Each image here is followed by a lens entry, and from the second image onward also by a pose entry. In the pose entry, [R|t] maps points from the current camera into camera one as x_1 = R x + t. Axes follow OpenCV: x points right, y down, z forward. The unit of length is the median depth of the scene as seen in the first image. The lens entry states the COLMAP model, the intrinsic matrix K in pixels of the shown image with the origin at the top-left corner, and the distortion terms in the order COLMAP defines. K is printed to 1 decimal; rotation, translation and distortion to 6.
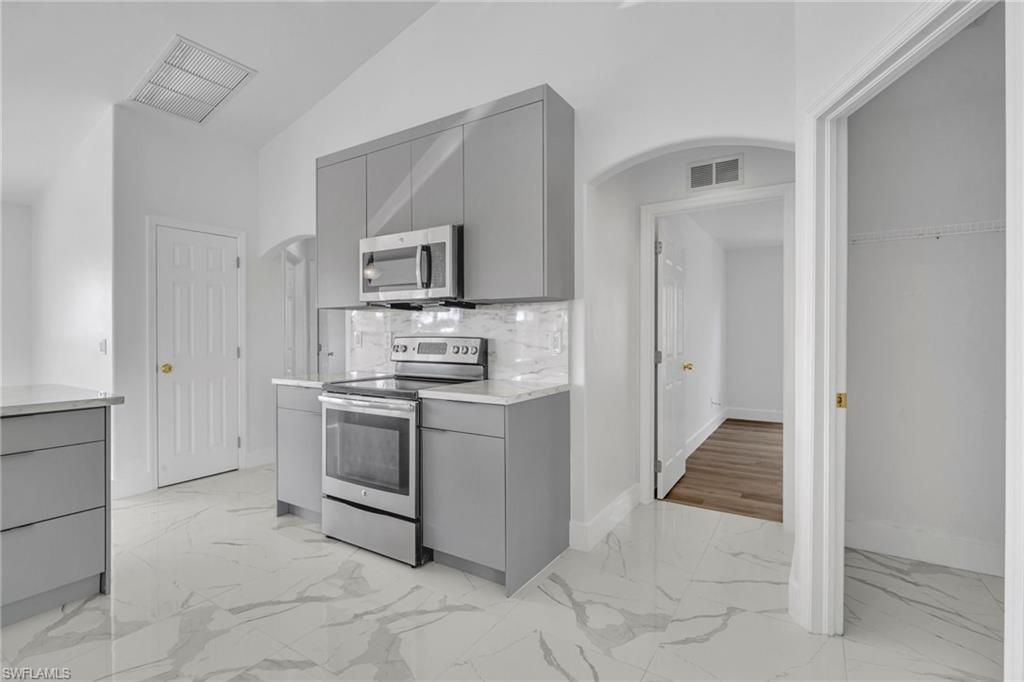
lens RADIAL K [[472.6, 0, 513.5], [0, 472.6, 338.9], [0, 0, 1]] dist [-0.004844, -0.001022]
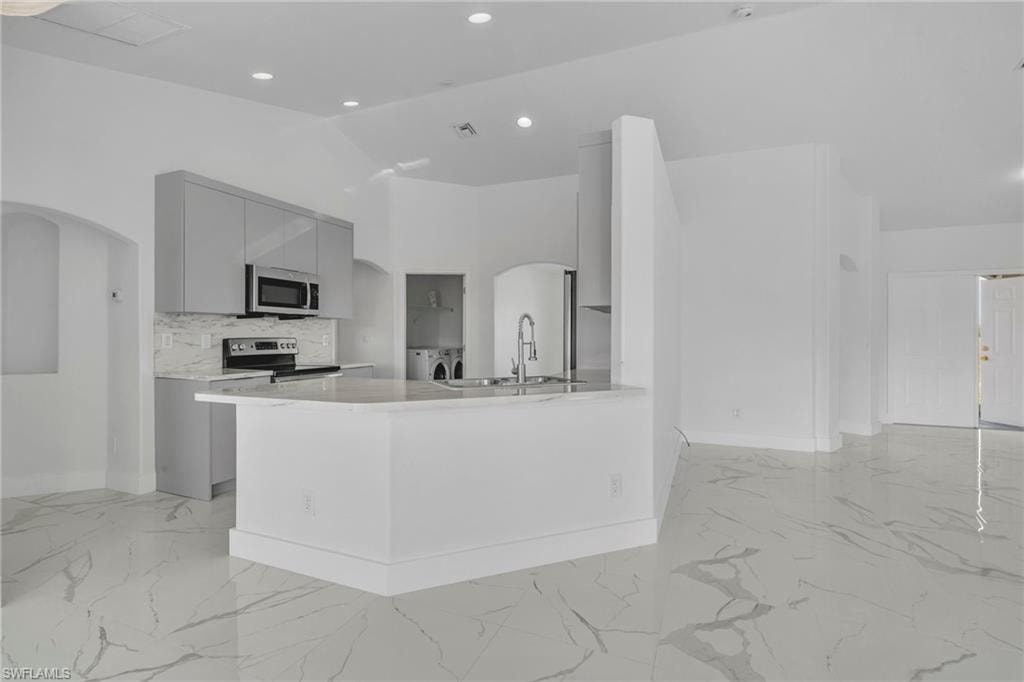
lens RADIAL K [[474.3, 0, 511.1], [0, 474.3, 336.0], [0, 0, 1]] dist [-0.006966, -0.000829]
pose [[-0.167206, -0.000118, 0.985922, -1.828245], [0.006405, 0.999979, 0.001205, -0.007185], [-0.985901, 0.006516, -0.167201, 0.520249]]
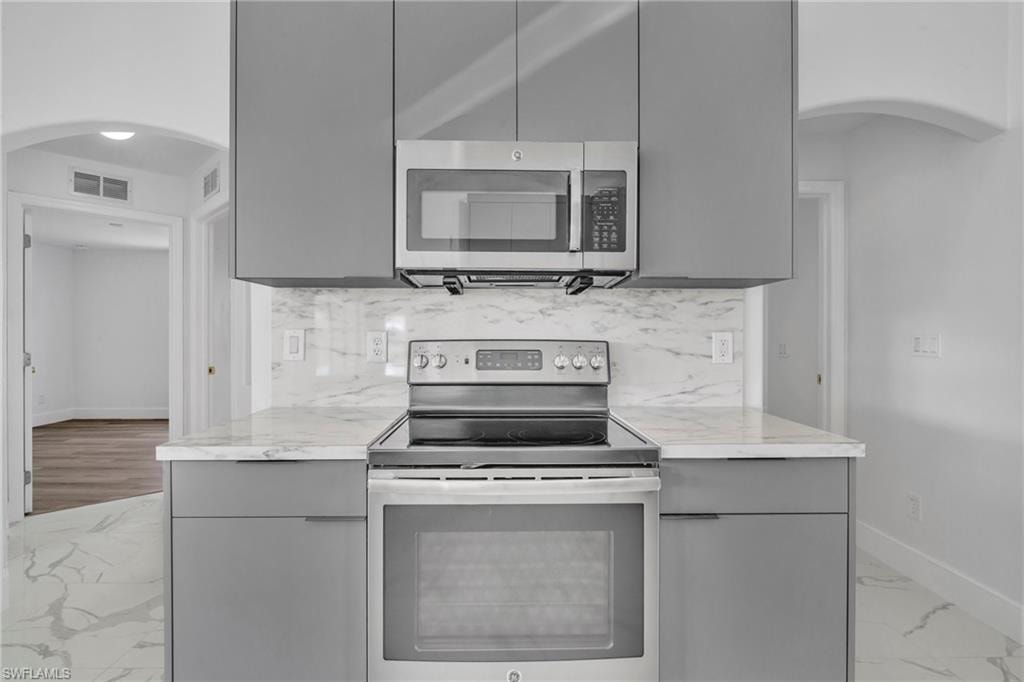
lens RADIAL K [[474.3, 0, 510.2], [0, 474.3, 339.7], [0, 0, 1]] dist [-0.006966, -0.000829]
pose [[0.836981, -0.001412, 0.547230, -0.508995], [0.001710, 0.999999, -0.000035, -0.004382], [-0.547229, 0.000965, 0.836983, 0.542132]]
